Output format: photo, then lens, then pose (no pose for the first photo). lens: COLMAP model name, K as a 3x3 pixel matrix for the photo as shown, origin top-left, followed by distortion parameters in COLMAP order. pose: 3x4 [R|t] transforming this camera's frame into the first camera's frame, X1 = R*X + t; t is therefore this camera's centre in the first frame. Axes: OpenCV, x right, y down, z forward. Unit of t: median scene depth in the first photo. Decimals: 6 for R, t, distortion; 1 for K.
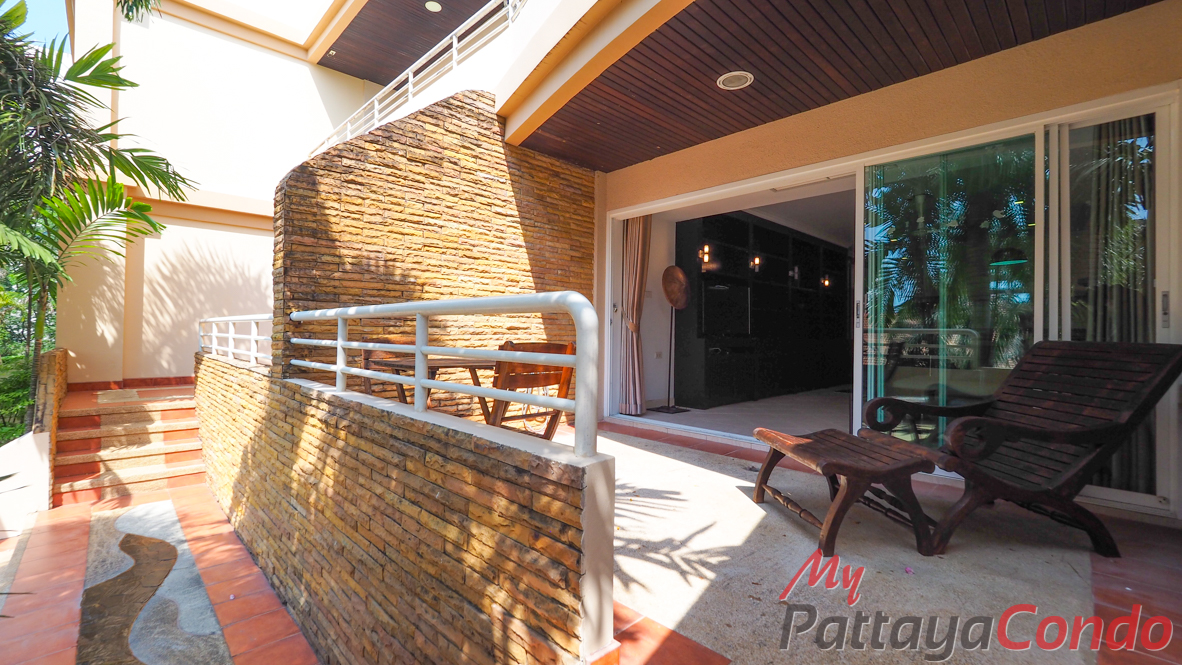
lens RADIAL K [[500.0, 0, 577.9], [0, 500.0, 327.1], [0, 0, 1]] dist [-0.001225, -0.000358]
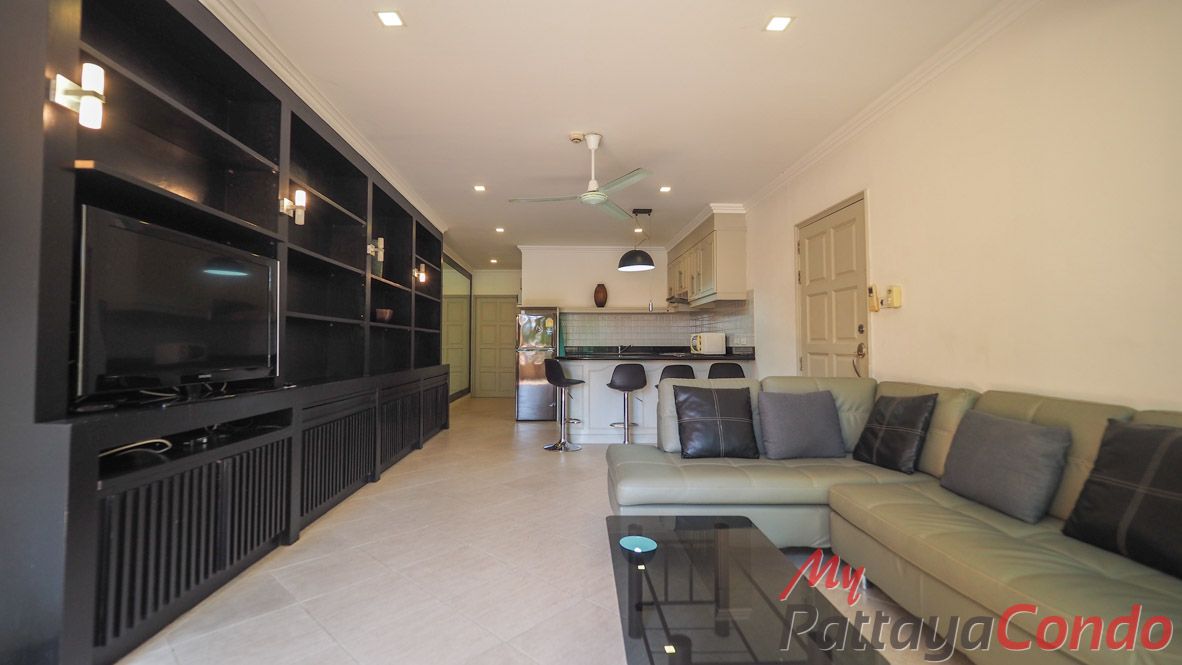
lens RADIAL K [[500.0, 0, 577.9], [0, 500.0, 327.1], [0, 0, 1]] dist [-0.001225, -0.000358]
pose [[0.660317, 0.019594, 0.750732, 0.200691], [-0.006631, 0.999773, -0.020262, -0.019693], [-0.750958, 0.008401, 0.660296, 0.553999]]
